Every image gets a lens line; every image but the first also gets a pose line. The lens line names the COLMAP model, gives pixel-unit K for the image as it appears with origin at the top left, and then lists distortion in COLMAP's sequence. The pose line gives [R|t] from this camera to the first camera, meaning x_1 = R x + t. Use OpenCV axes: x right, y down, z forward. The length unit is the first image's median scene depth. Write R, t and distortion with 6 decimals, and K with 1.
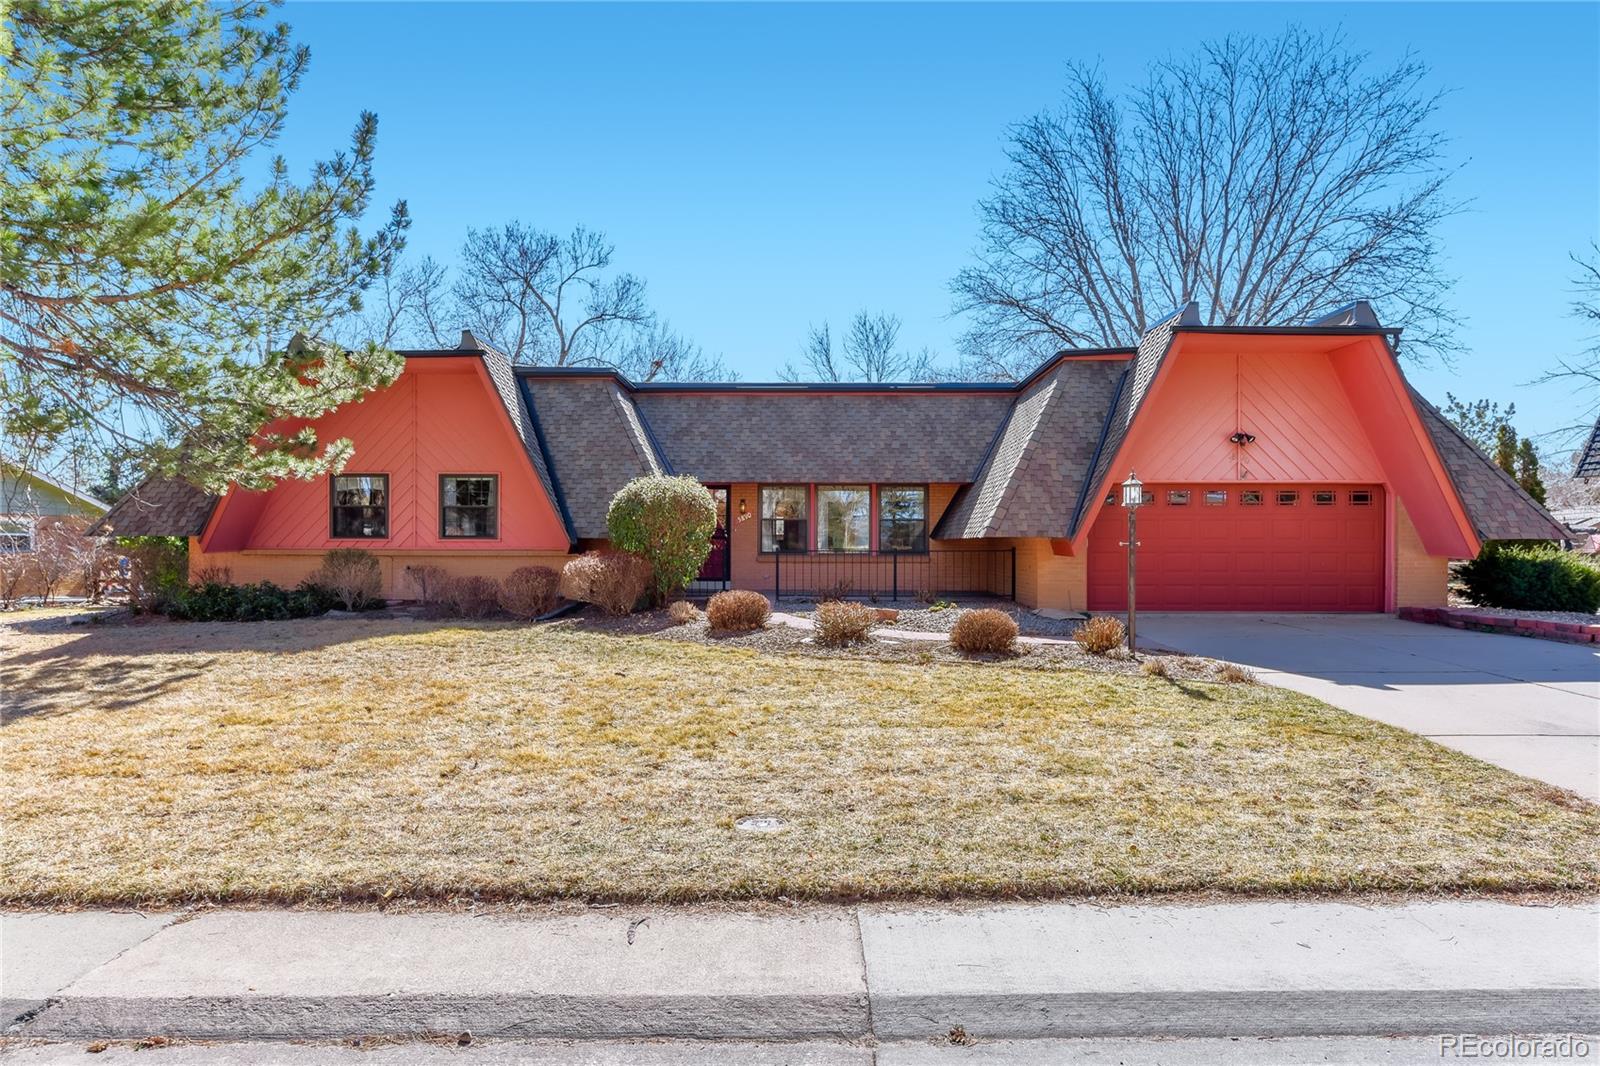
lens RADIAL K [[917.7, 0, 798.6], [0, 917.7, 540.7], [0, 0, 1]] dist [0.002491, -0.000176]
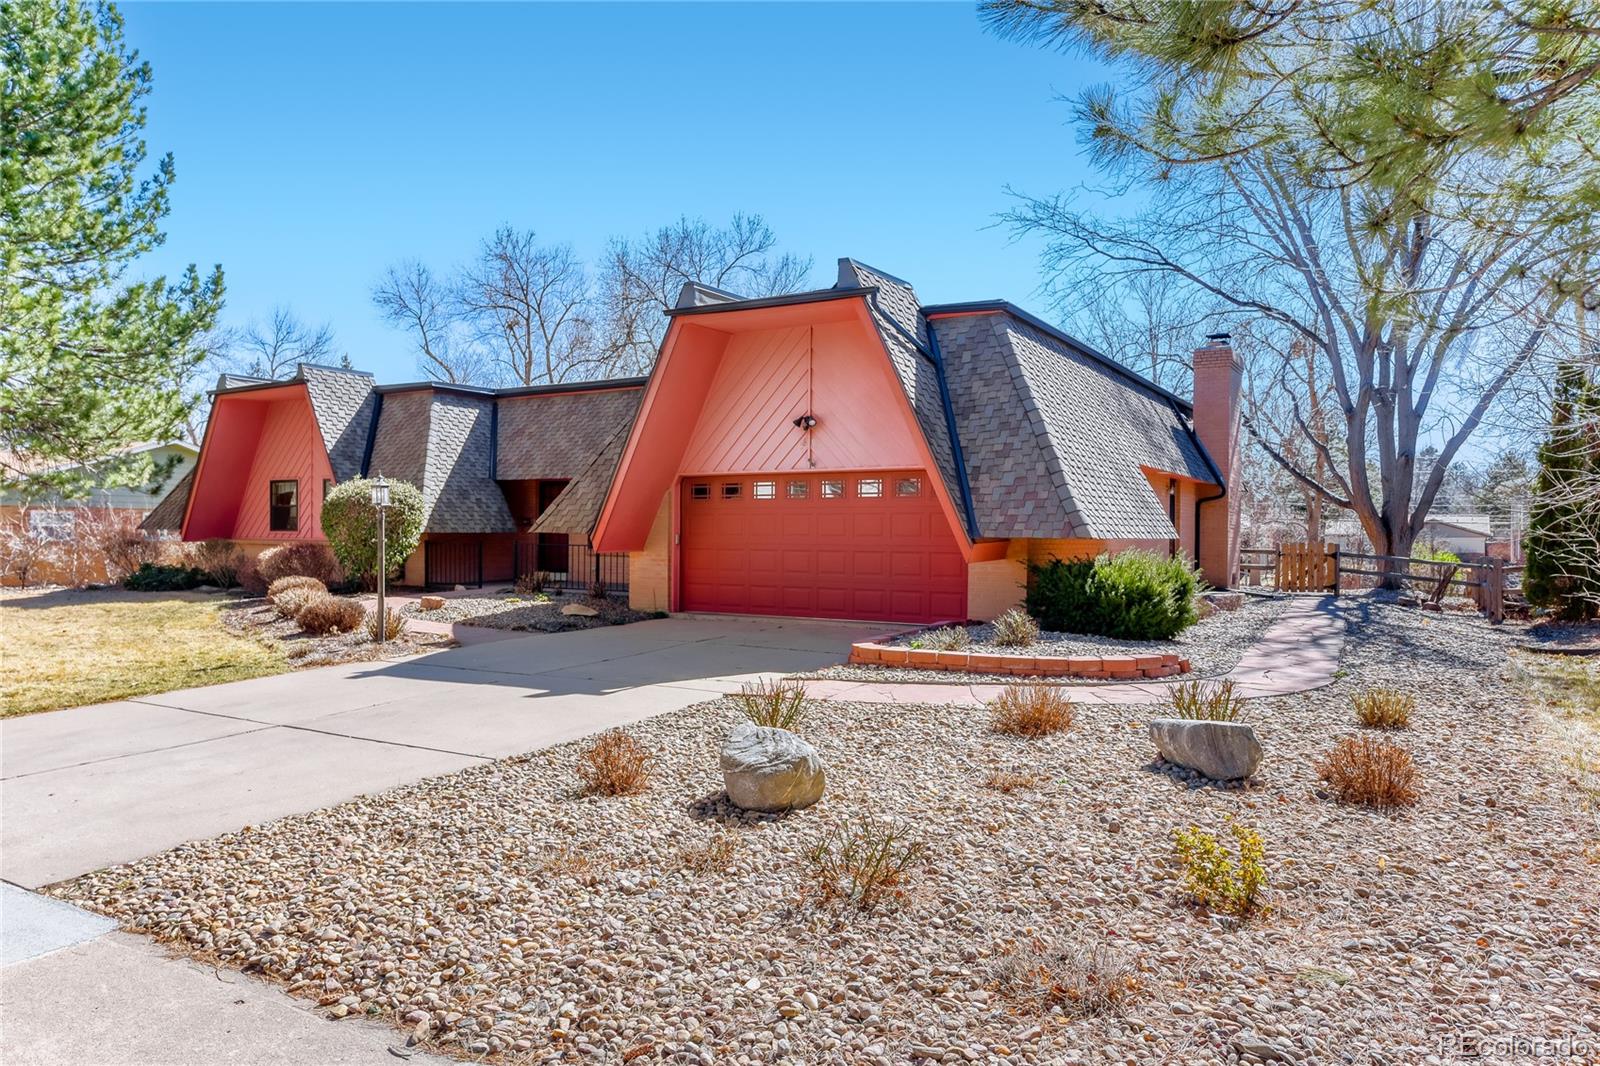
lens RADIAL K [[1081.7, 0, 804.3], [0, 1081.7, 529.2], [0, 0, 1]] dist [0.006242, 0.000721]
pose [[0.853296, 0.003031, -0.521418, 0.995778], [-0.003769, 0.999993, -0.000354, -0.007523], [0.521413, 0.002267, 0.853301, 0.110849]]
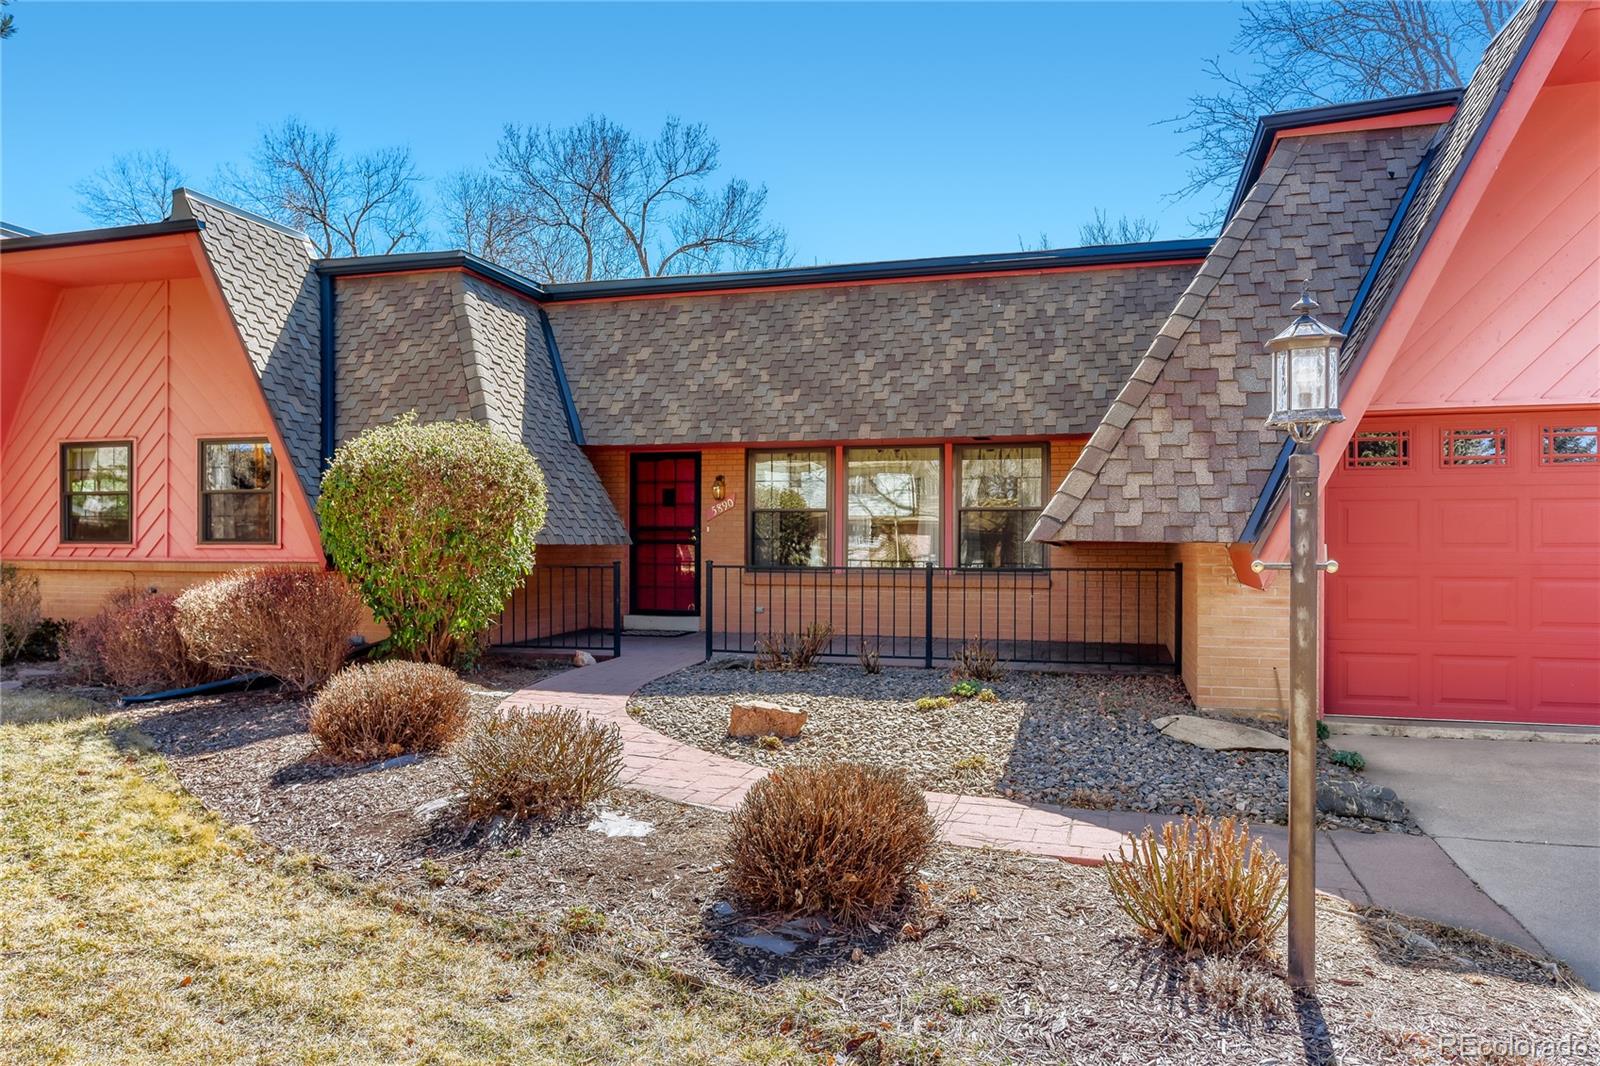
lens RADIAL K [[1081.7, 0, 794.4], [0, 1081.7, 538.0], [0, 0, 1]] dist [0.006242, 0.000721]
pose [[0.963502, -0.000667, -0.267700, 0.207987], [-0.001421, 0.999970, -0.007607, -0.001131], [0.267697, 0.007710, 0.963472, 0.444459]]
